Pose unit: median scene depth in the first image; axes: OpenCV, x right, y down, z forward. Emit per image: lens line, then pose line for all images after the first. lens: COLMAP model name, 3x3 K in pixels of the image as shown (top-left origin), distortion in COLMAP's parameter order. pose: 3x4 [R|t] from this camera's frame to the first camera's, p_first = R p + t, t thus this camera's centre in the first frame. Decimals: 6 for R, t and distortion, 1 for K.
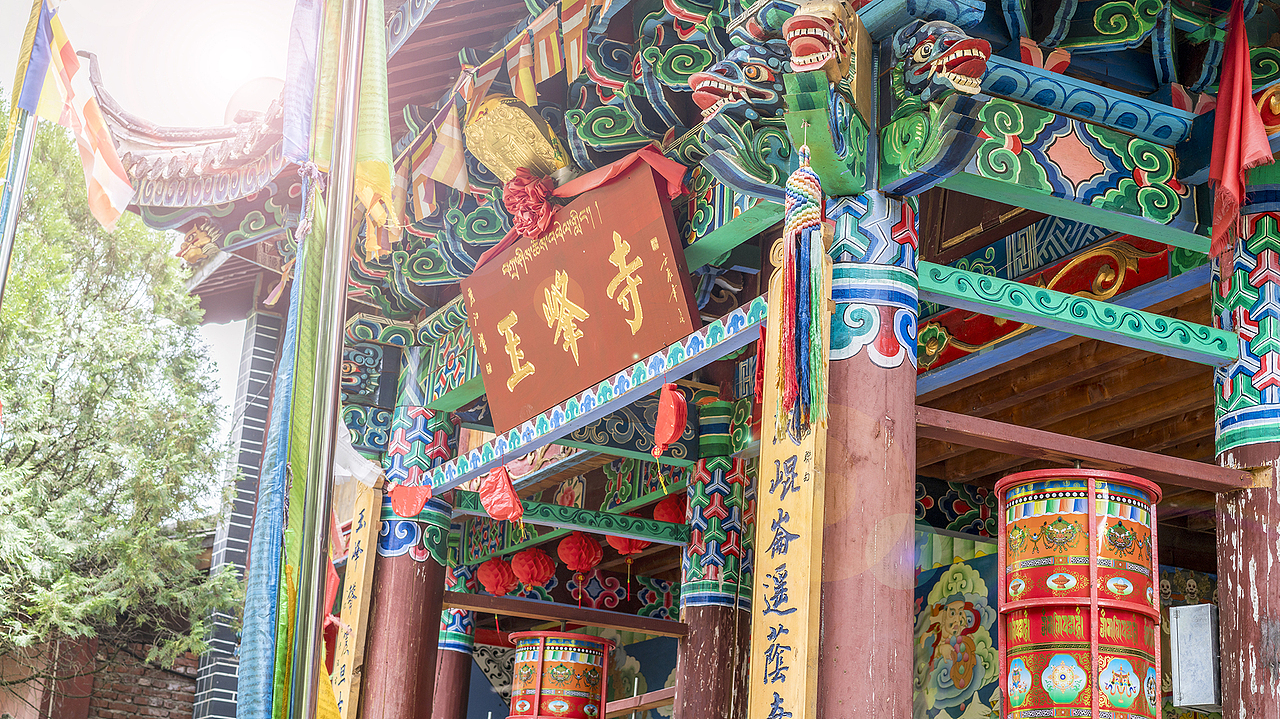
lens RADIAL K [[1970.9, 0, 639.8], [0, 1970.9, 358.9], [0, 0, 1]] dist [0.033188, 0.000000]
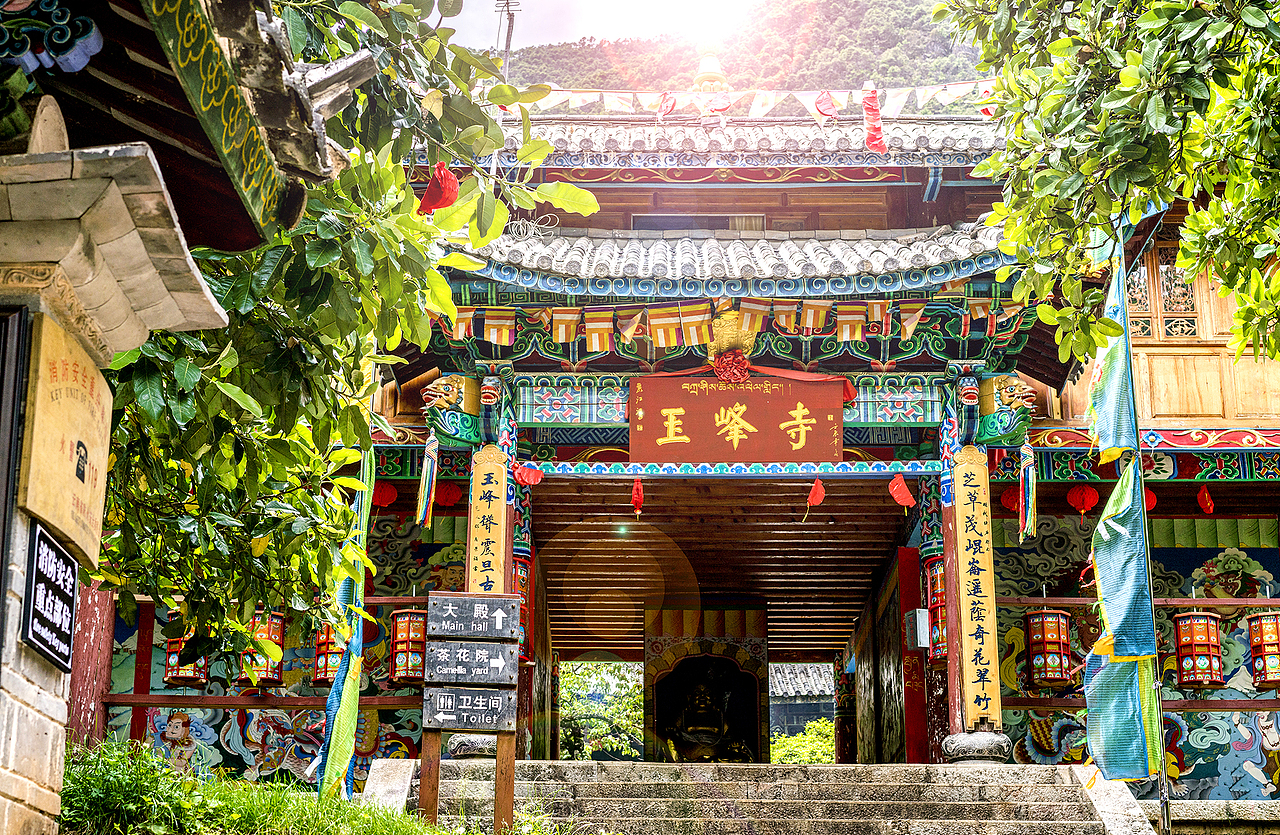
lens RADIAL K [[2001.9, 0, 631.4], [0, 2001.9, 419.0], [0, 0, 1]] dist [0.027467, 0.000000]
pose [[0.466802, 0.219777, 0.856618, -1.611605], [-0.244861, 0.962879, -0.113606, 0.202606], [-0.849788, -0.156721, 0.503289, 0.030139]]
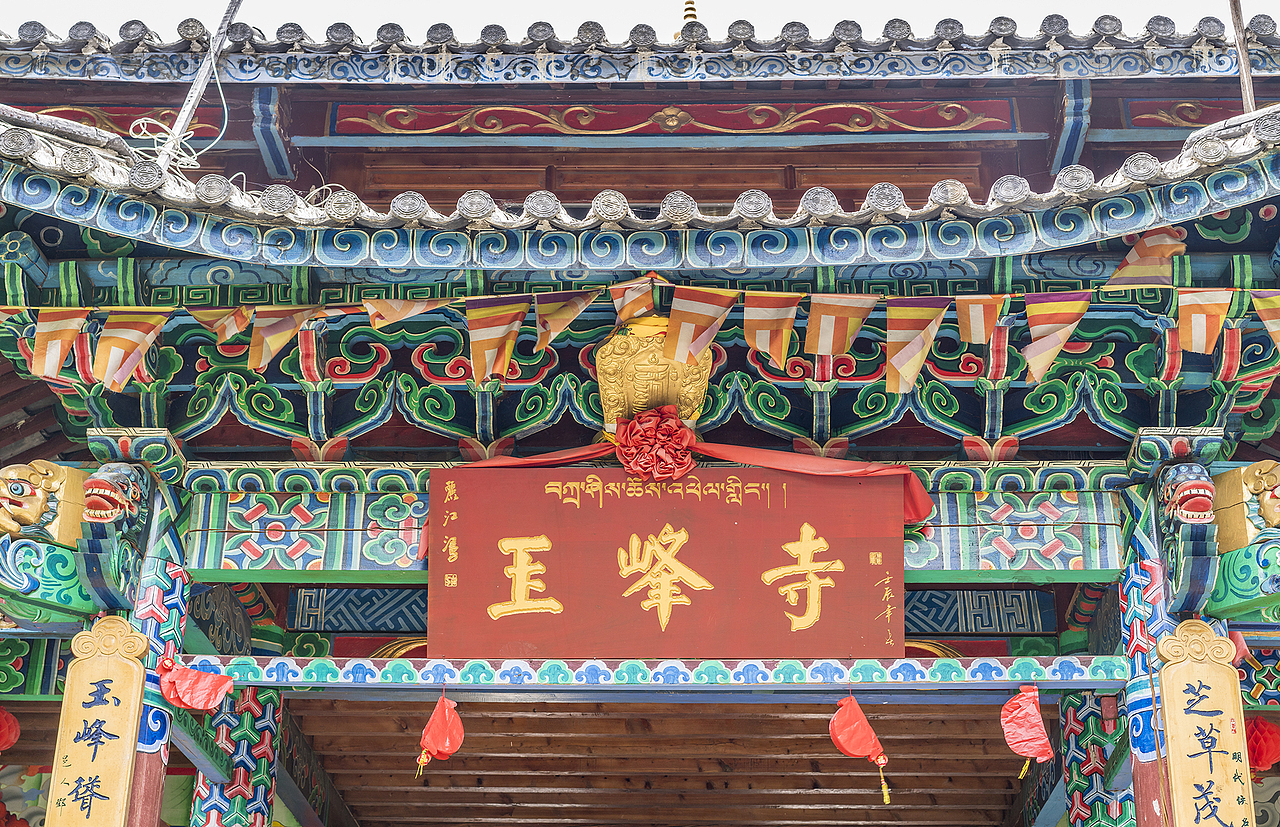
lens RADIAL K [[2010.5, 0, 652.3], [0, 2010.5, 404.5], [0, 0, 1]] dist [-0.000987, 0.000000]
pose [[0.483085, 0.329553, 0.811187, -0.710675], [-0.250313, 0.939778, -0.232725, 0.106098], [-0.839030, -0.090625, 0.536484, 0.429412]]
